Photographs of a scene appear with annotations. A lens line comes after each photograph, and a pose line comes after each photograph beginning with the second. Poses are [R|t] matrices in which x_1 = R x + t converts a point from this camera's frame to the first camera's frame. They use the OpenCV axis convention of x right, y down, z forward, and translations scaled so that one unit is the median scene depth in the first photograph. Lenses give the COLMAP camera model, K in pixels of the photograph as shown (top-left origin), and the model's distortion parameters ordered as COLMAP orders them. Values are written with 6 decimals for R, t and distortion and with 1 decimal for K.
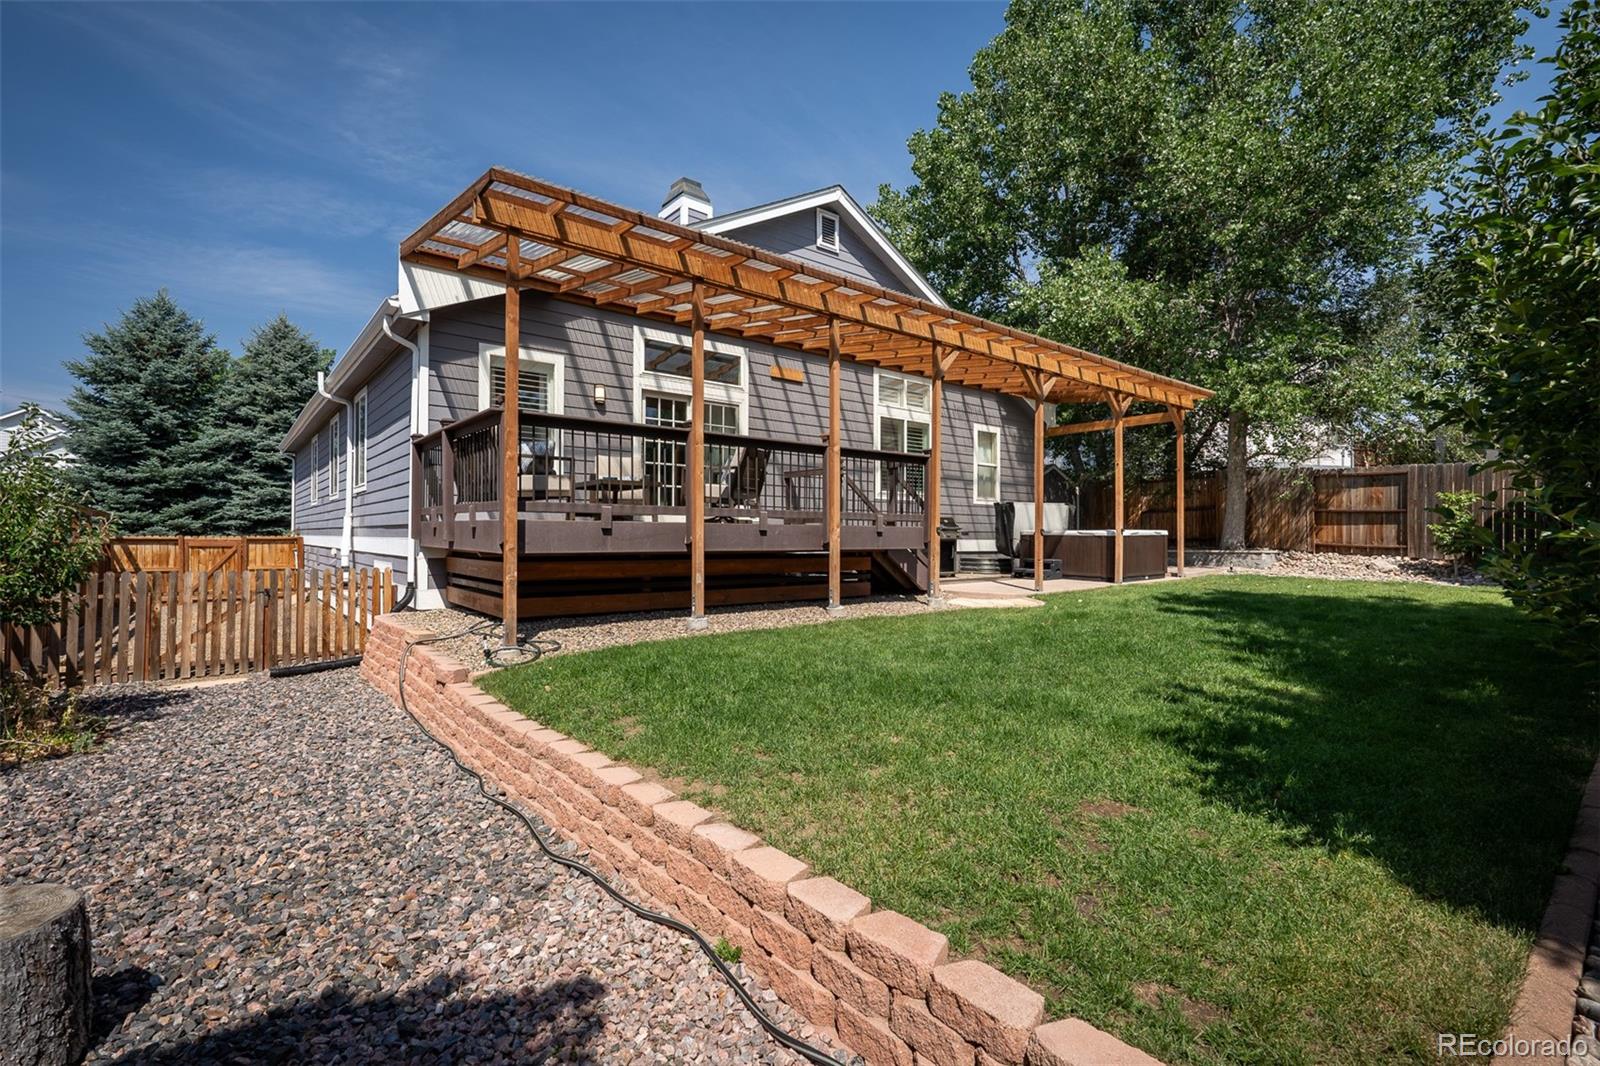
lens RADIAL K [[724.5, 0, 808.0], [0, 724.5, 536.5], [0, 0, 1]] dist [-0.008630, 0.000569]
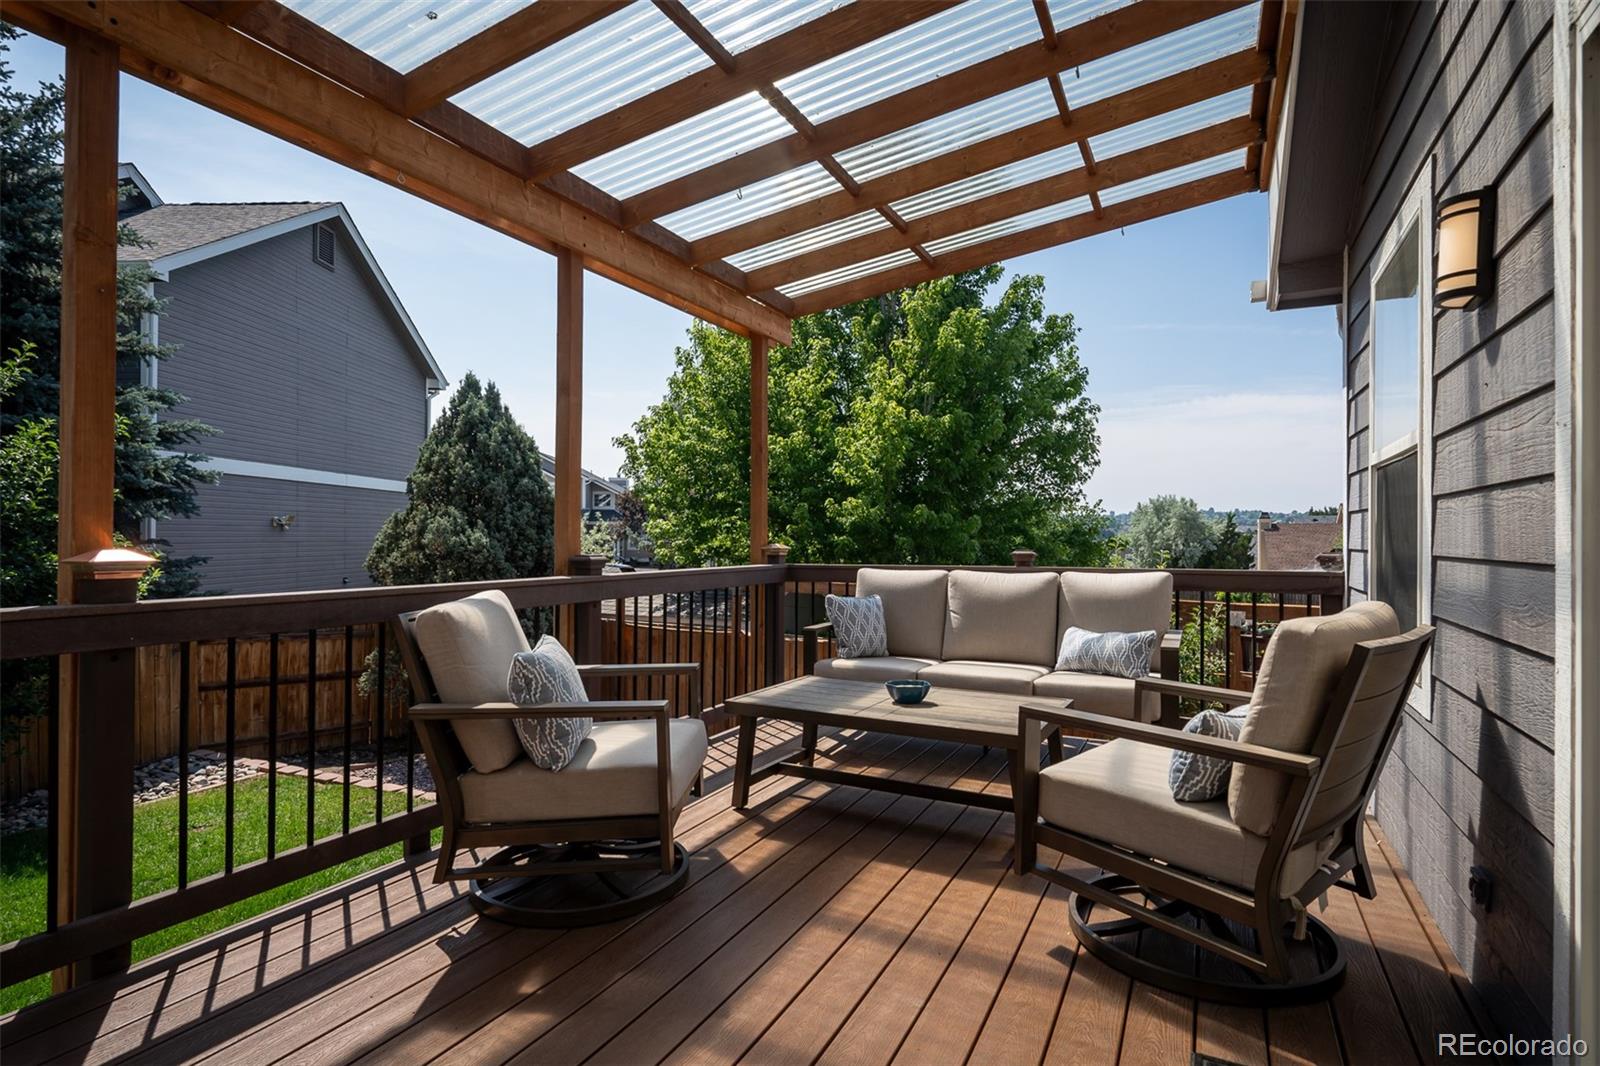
lens RADIAL K [[826.2, 0, 796.7], [0, 826.2, 528.9], [0, 0, 1]] dist [-0.000147, 0.000995]
pose [[-0.918704, -0.015994, -0.394623, -0.031021], [-0.012737, 0.999860, -0.010872, -0.068665], [0.394741, -0.004962, -0.918779, 0.615217]]
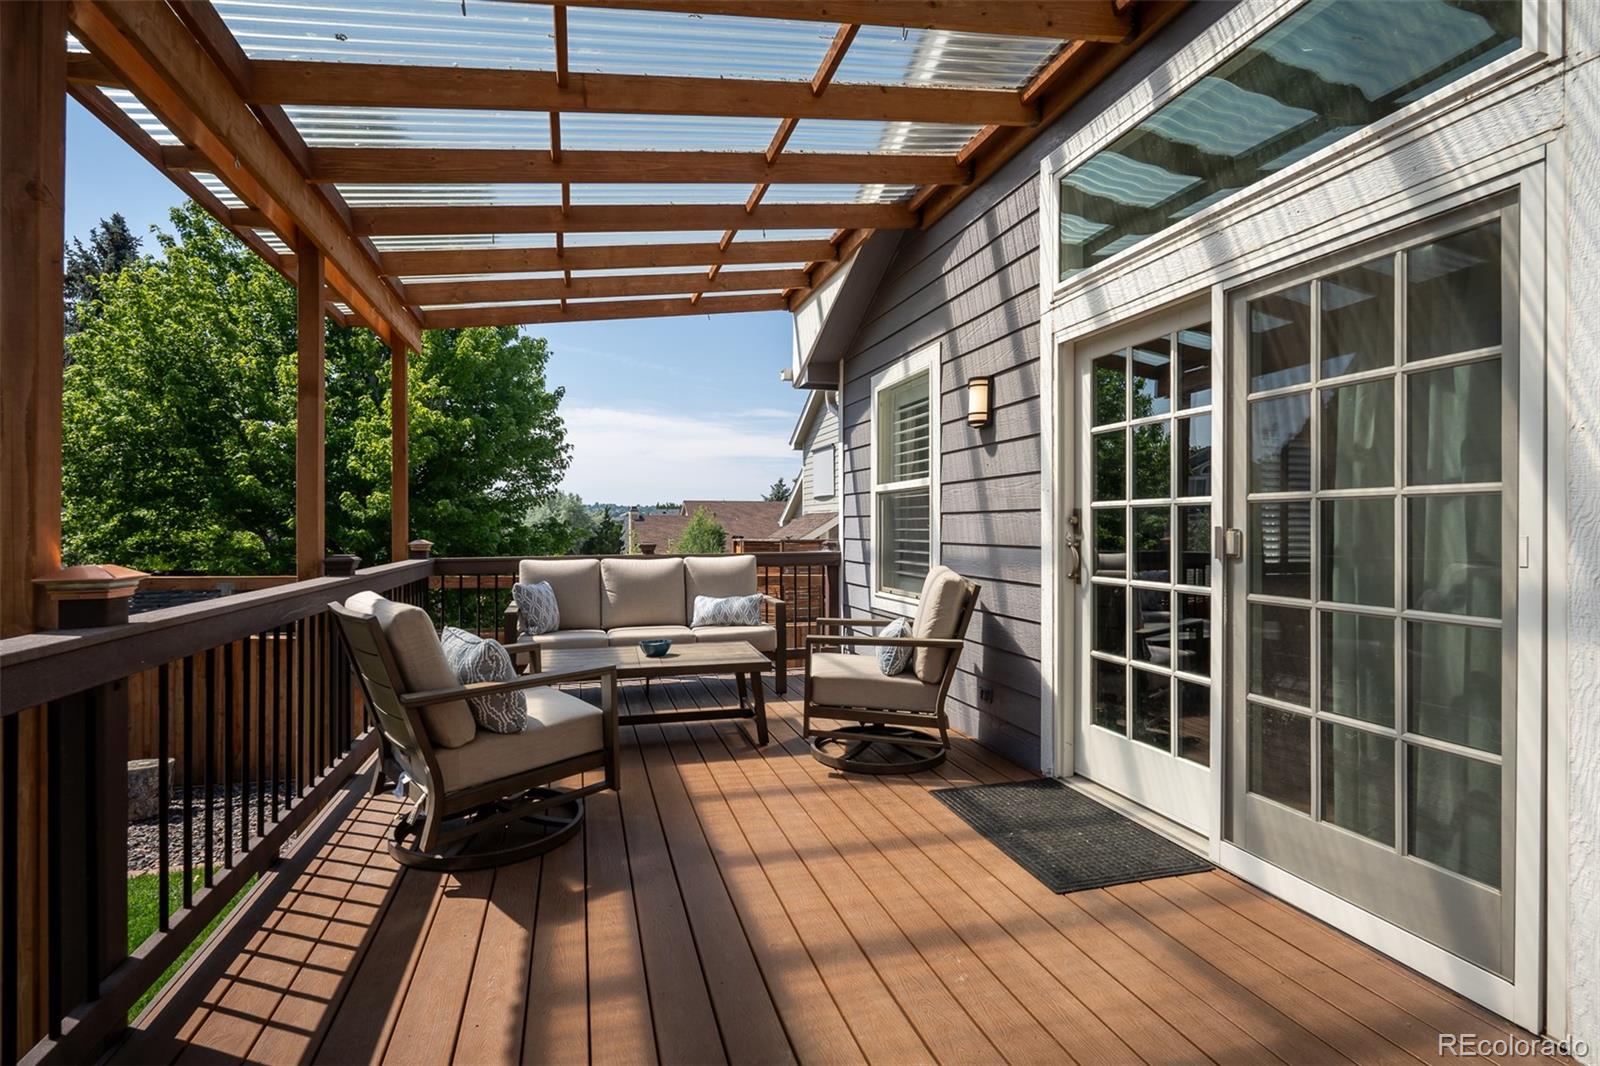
lens RADIAL K [[741.1, 0, 791.9], [0, 741.1, 525.2], [0, 0, 1]] dist [-0.002285, 0.000050]
pose [[-0.402698, -0.009845, -0.915280, 0.061594], [-0.004889, 0.999951, -0.008605, -0.070420], [0.915320, 0.001010, -0.402726, 0.585448]]
